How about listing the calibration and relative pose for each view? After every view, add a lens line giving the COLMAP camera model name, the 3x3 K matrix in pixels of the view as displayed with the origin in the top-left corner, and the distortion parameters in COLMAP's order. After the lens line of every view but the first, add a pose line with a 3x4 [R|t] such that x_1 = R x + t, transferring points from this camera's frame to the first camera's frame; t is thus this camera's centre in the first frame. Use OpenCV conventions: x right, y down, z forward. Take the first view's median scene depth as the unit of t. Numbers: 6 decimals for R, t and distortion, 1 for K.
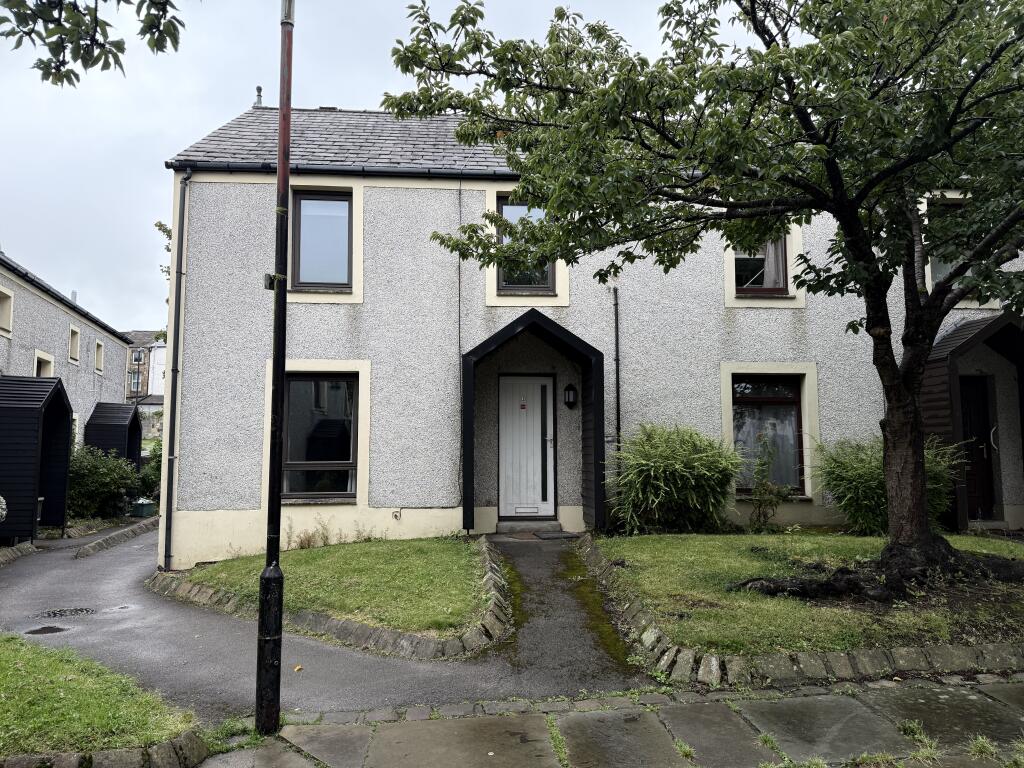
lens RADIAL K [[719.2, 0, 516.8], [0, 719.2, 384.7], [0, 0, 1]] dist [0.027513, -0.030821]
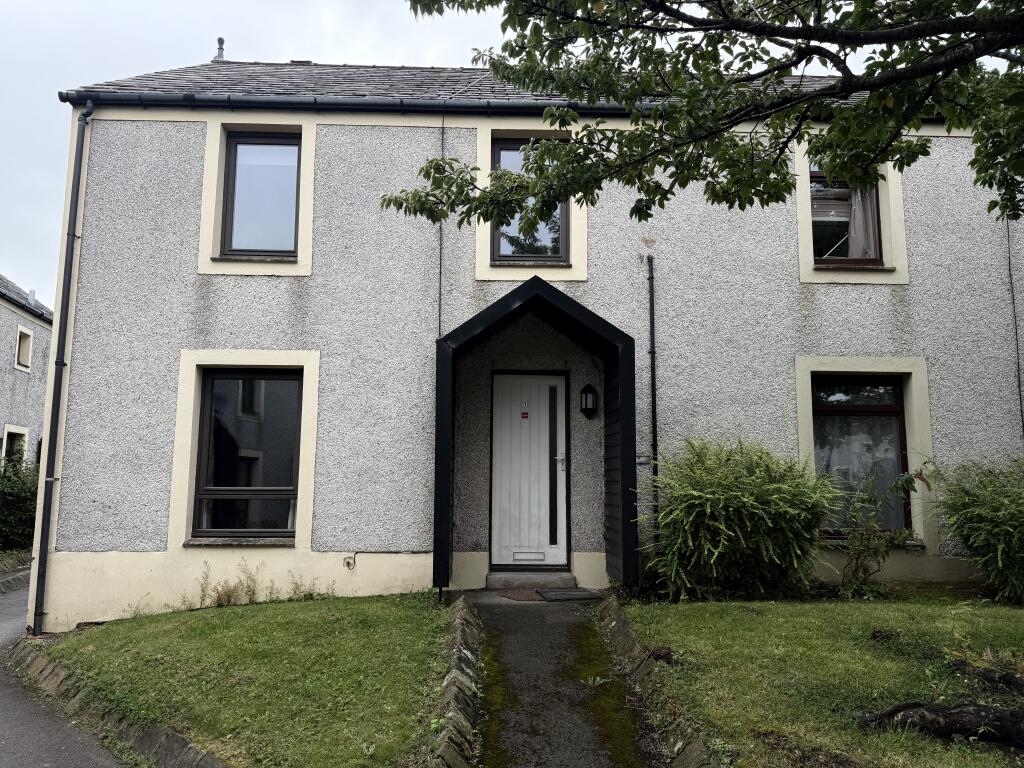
lens RADIAL K [[719.2, 0, 507.4], [0, 719.2, 379.9], [0, 0, 1]] dist [0.027513, -0.030821]
pose [[0.998753, 0.002916, -0.049830, 0.028609], [-0.004904, 0.999195, -0.039815, 0.024803], [0.049674, 0.040010, 0.997964, 0.268074]]
